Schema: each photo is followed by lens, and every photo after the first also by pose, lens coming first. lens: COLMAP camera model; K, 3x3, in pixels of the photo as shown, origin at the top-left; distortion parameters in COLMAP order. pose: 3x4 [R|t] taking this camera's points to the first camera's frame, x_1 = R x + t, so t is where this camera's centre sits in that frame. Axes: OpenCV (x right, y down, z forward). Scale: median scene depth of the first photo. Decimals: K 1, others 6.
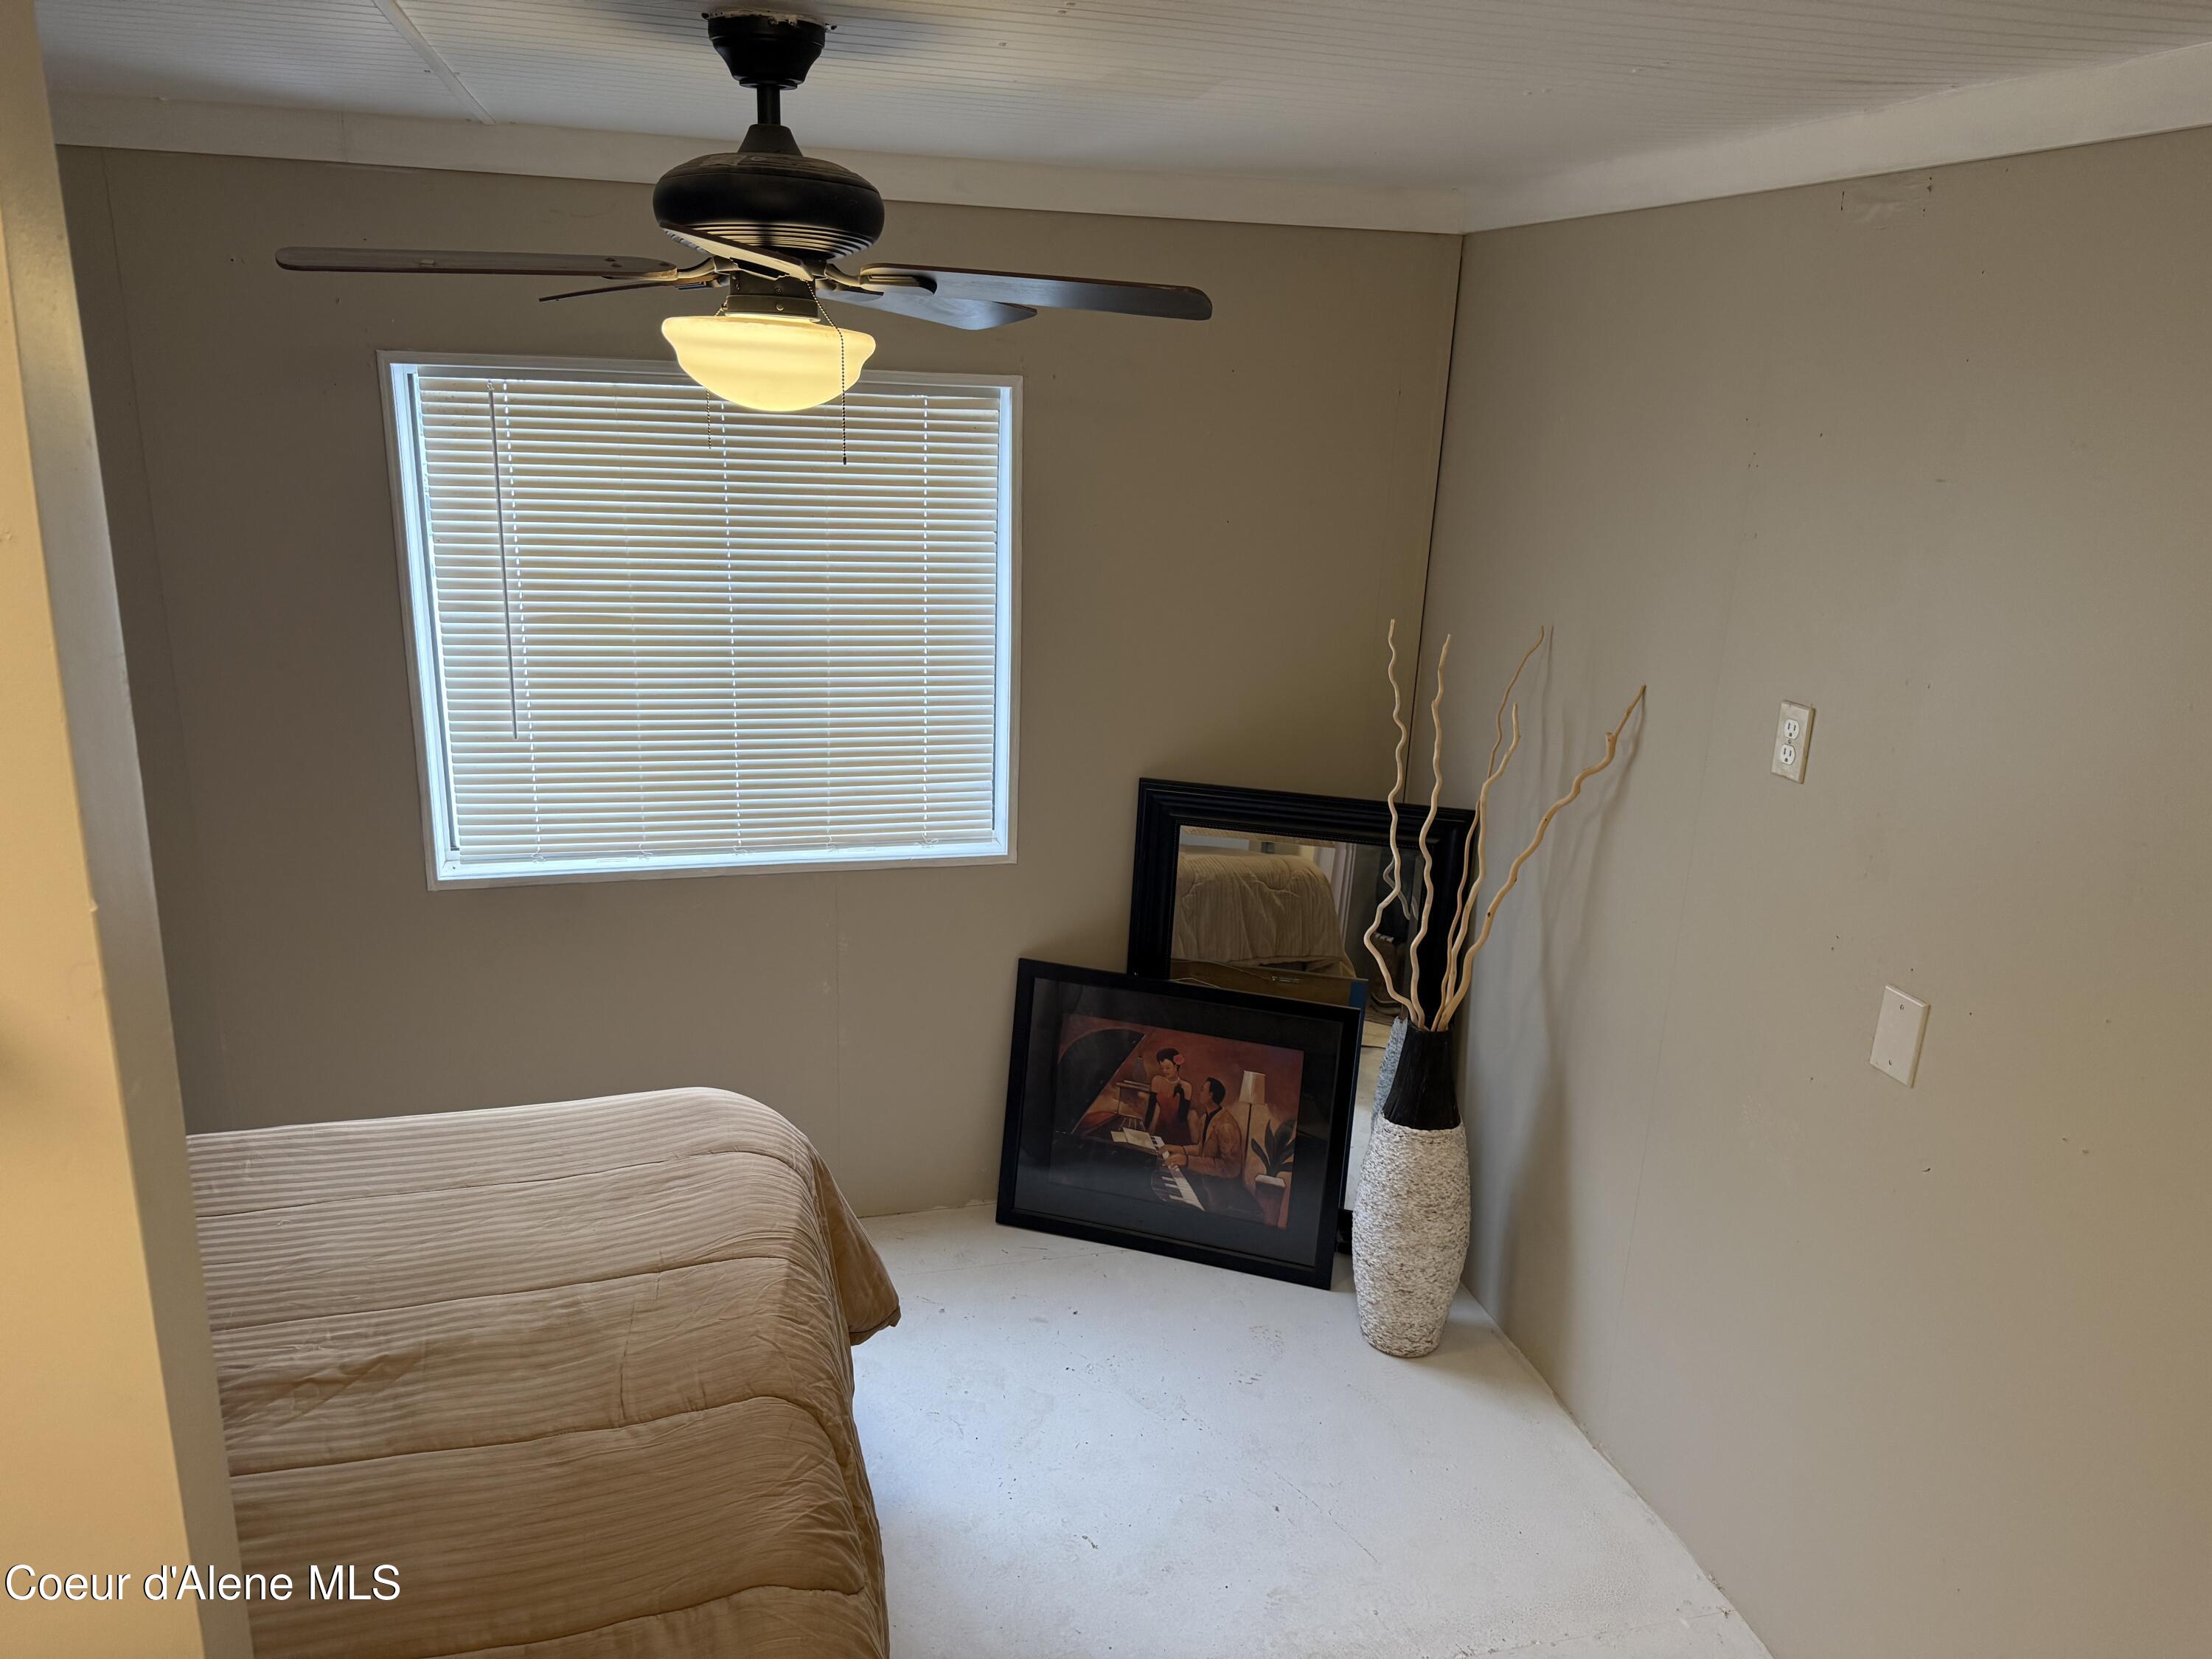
lens RADIAL K [[1551.0, 0, 1104.3], [0, 1551.0, 850.0], [0, 0, 1]] dist [0.073435, -0.085767]
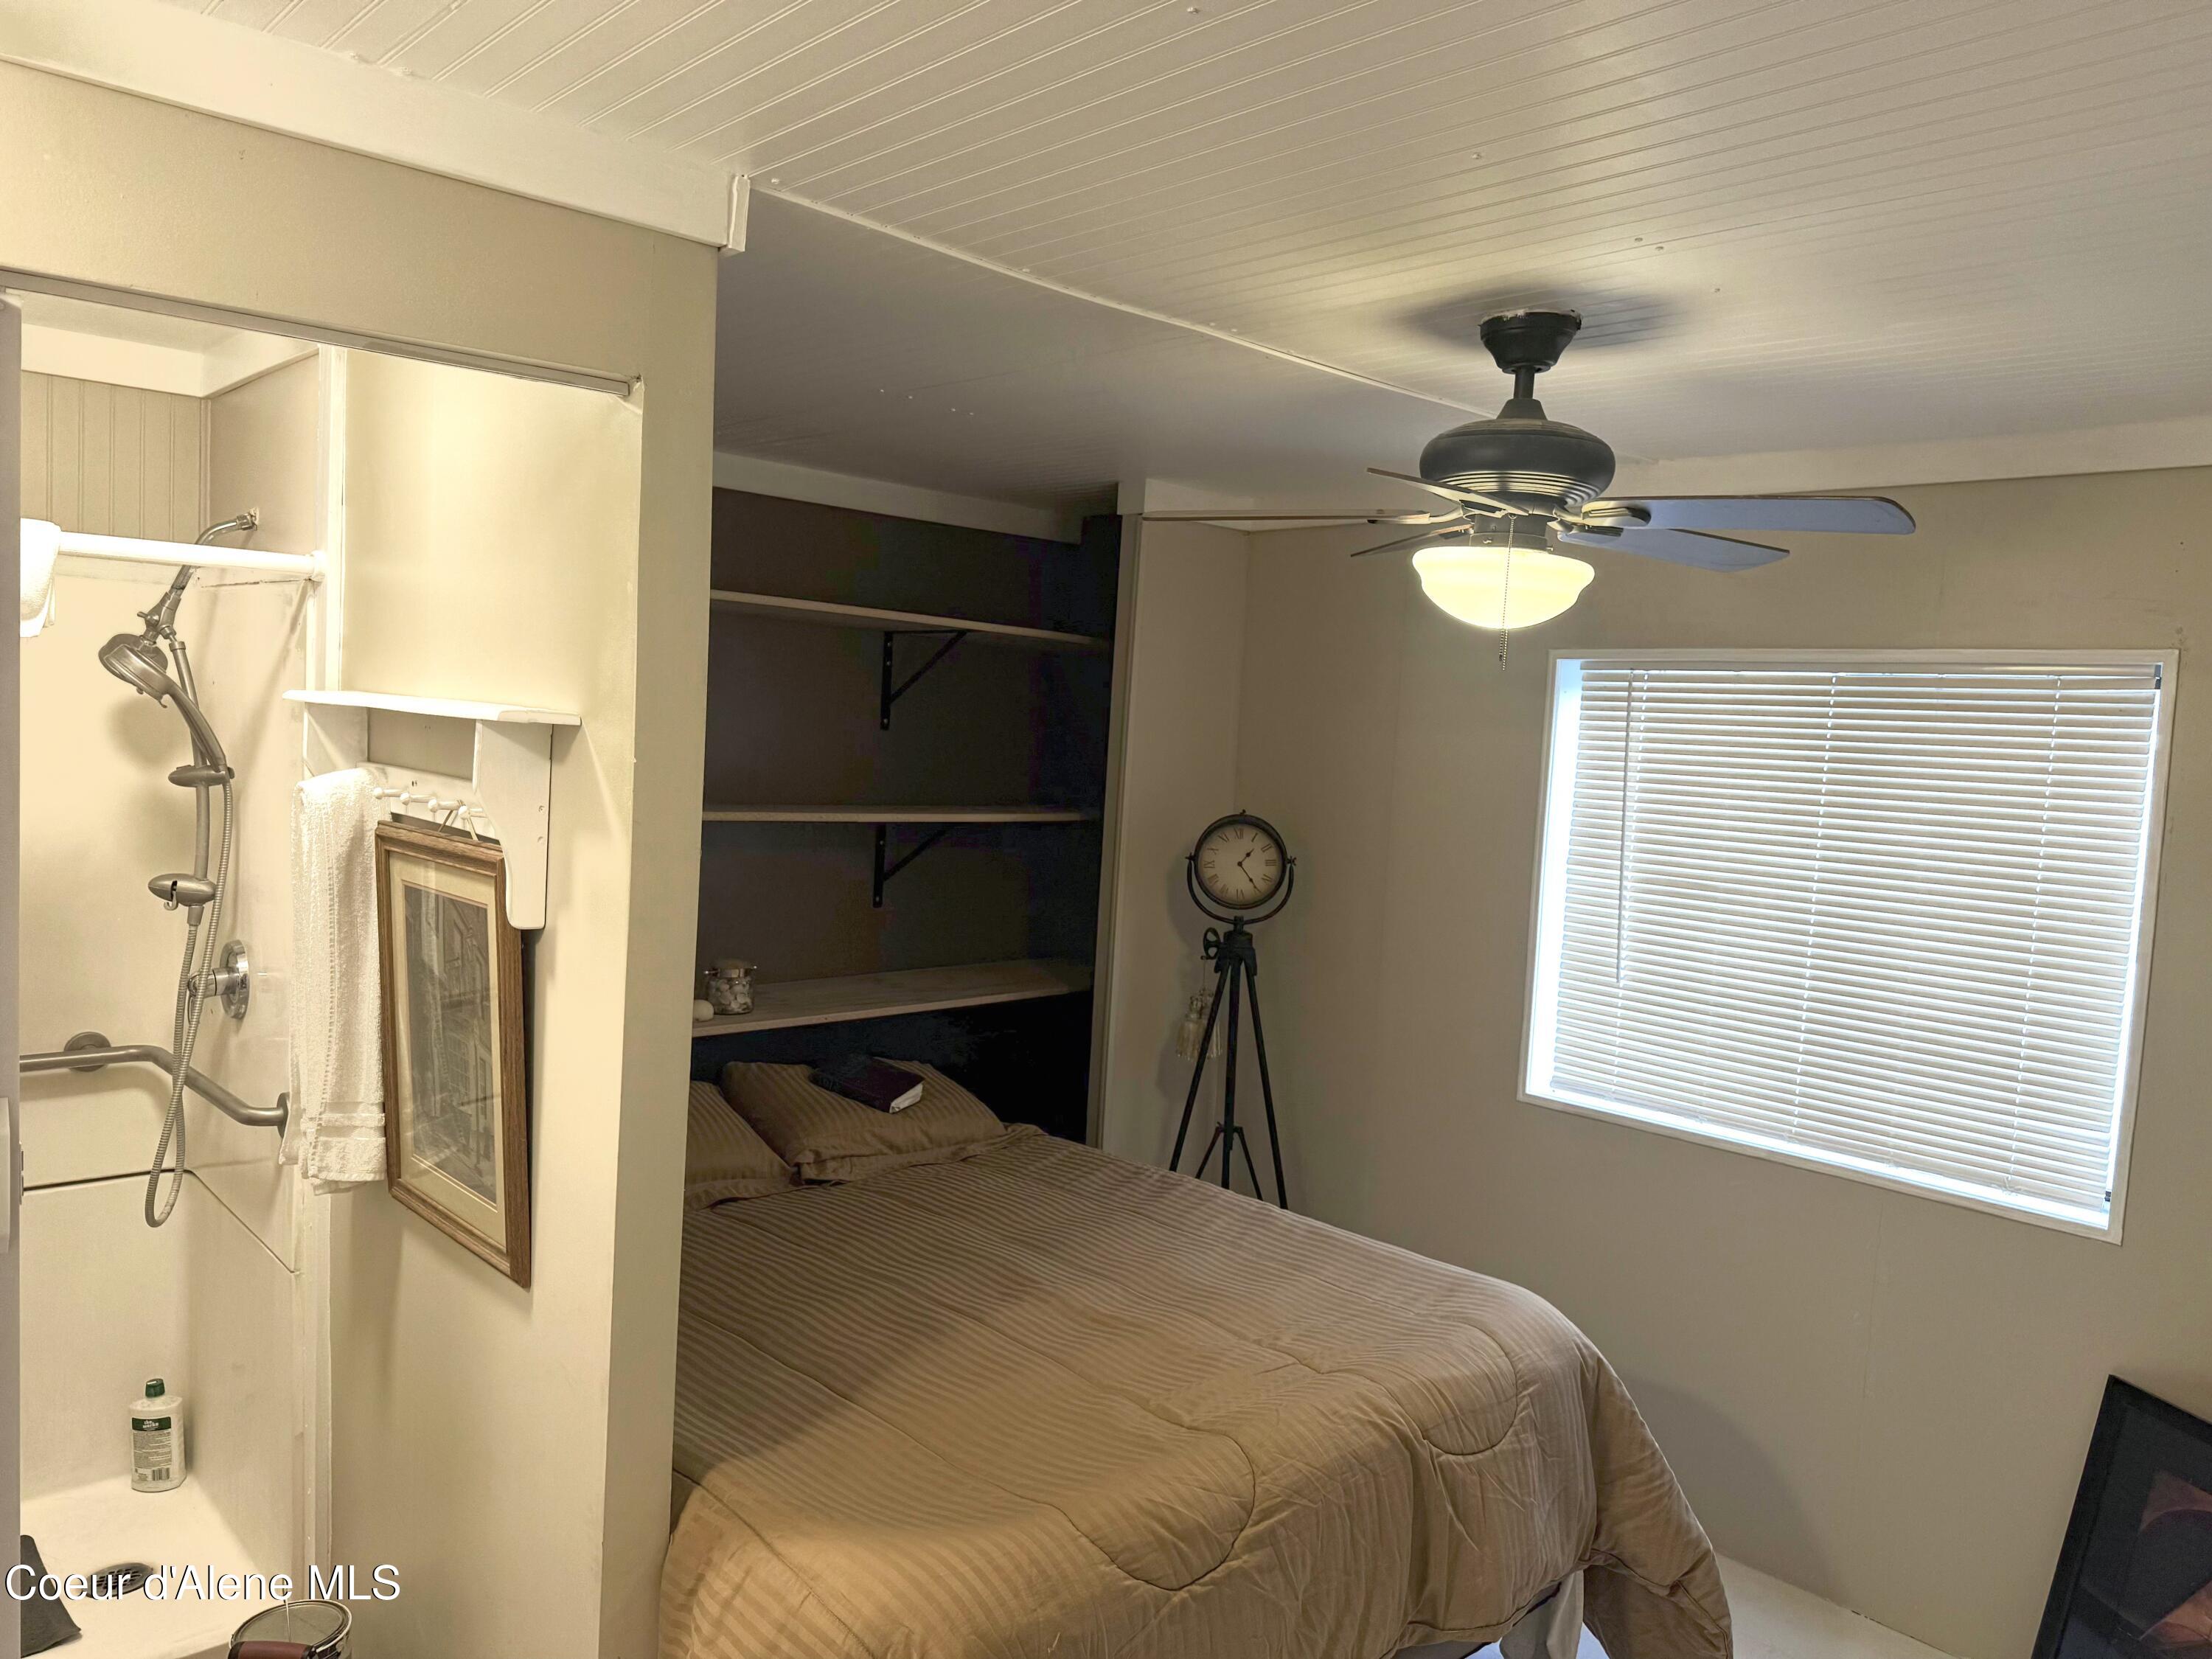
lens RADIAL K [[1551.0, 0, 1097.2], [0, 1551.0, 845.1], [0, 0, 1]] dist [0.073435, -0.085767]
pose [[0.476094, 0.060364, -0.877320, 0.387262], [-0.294302, 0.951052, -0.094272, 0.043456], [0.828686, 0.303079, 0.470555, 0.139753]]
